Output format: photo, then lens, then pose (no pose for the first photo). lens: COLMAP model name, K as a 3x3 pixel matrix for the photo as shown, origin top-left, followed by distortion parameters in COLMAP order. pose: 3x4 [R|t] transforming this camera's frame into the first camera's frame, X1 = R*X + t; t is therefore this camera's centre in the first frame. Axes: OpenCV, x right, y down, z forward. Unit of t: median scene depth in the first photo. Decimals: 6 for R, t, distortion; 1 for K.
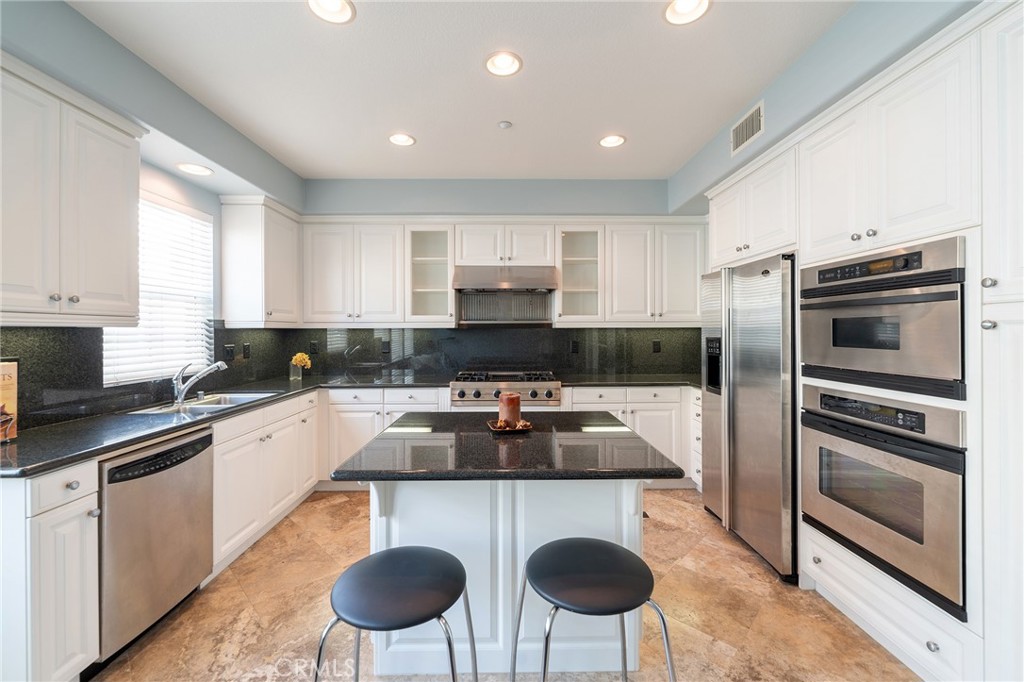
lens RADIAL K [[411.4, 0, 500.2], [0, 411.4, 332.1], [0, 0, 1]] dist [0.000199, -0.000076]
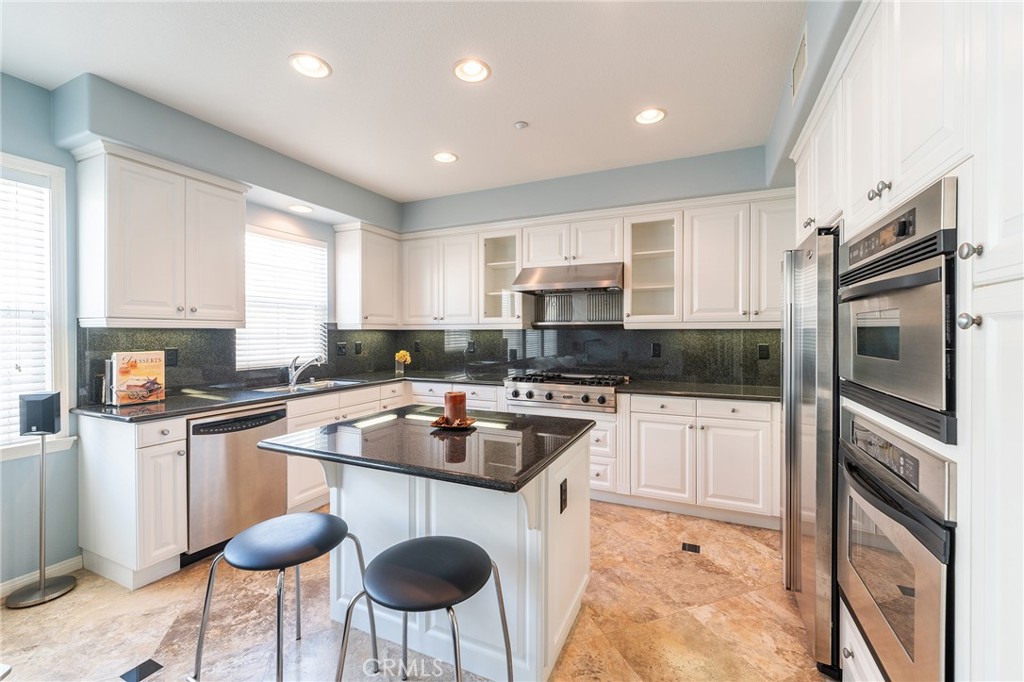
lens RADIAL K [[410.0, 0, 516.2], [0, 410.0, 337.0], [0, 0, 1]] dist [0.000104, -0.000004]
pose [[0.908678, 0.007000, -0.417438, 0.341956], [-0.004082, 0.999961, 0.007884, 0.001269], [0.417477, -0.005461, 0.908671, 0.073783]]
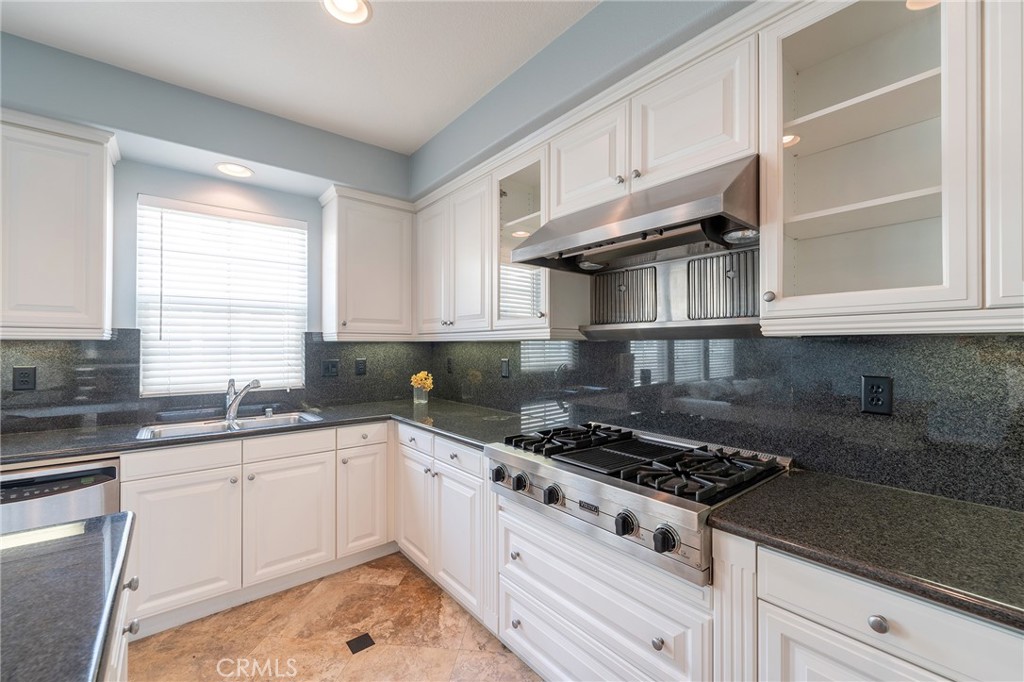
lens RADIAL K [[403.4, 0, 534.5], [0, 403.4, 344.5], [0, 0, 1]] dist [-0.001686, -0.000269]
pose [[0.640442, 0.000660, -0.768006, 0.308220], [-0.004935, 0.999983, -0.003256, -0.001919], [0.767991, 0.005875, 0.640434, 0.740032]]
